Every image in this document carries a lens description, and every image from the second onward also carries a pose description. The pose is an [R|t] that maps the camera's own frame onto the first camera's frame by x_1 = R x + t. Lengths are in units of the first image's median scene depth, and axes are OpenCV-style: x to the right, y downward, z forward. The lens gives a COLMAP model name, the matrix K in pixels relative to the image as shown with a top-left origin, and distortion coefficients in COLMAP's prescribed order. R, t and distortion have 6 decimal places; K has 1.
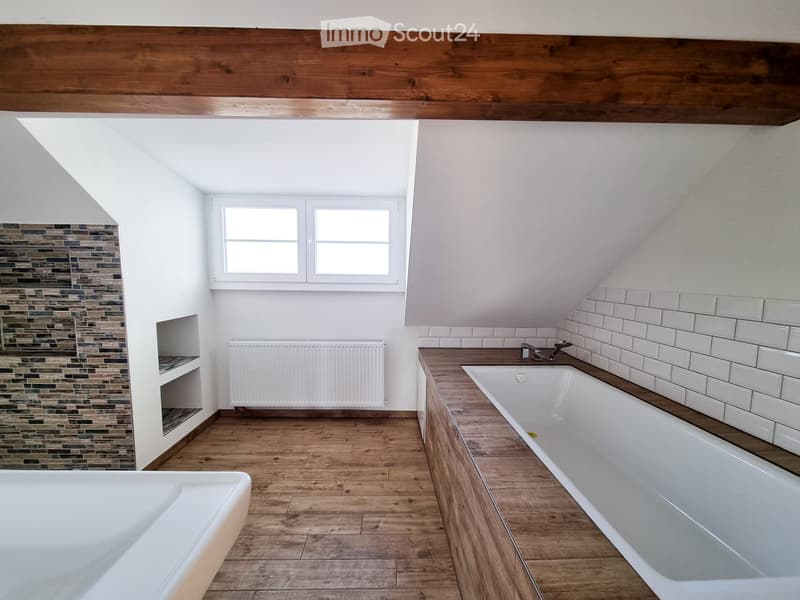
lens RADIAL K [[328.3, 0, 400.1], [0, 328.3, 303.8], [0, 0, 1]] dist [-0.001830, -0.000620]
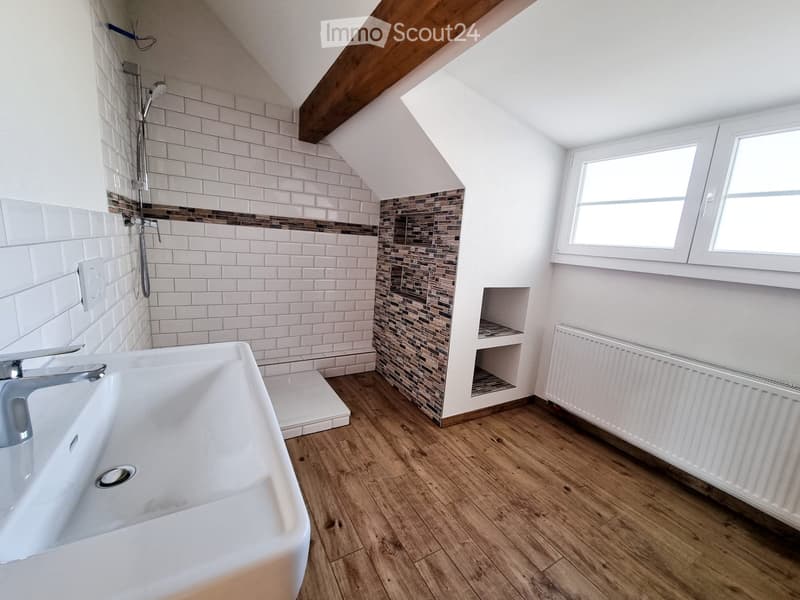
lens RADIAL K [[328.3, 0, 400.1], [0, 328.3, 303.8], [0, 0, 1]] dist [-0.001830, -0.000620]
pose [[0.478238, 0.186546, -0.858189, 0.008247], [-0.148339, 0.980298, 0.130426, 0.014385], [0.865612, 0.064928, 0.496488, 0.308578]]
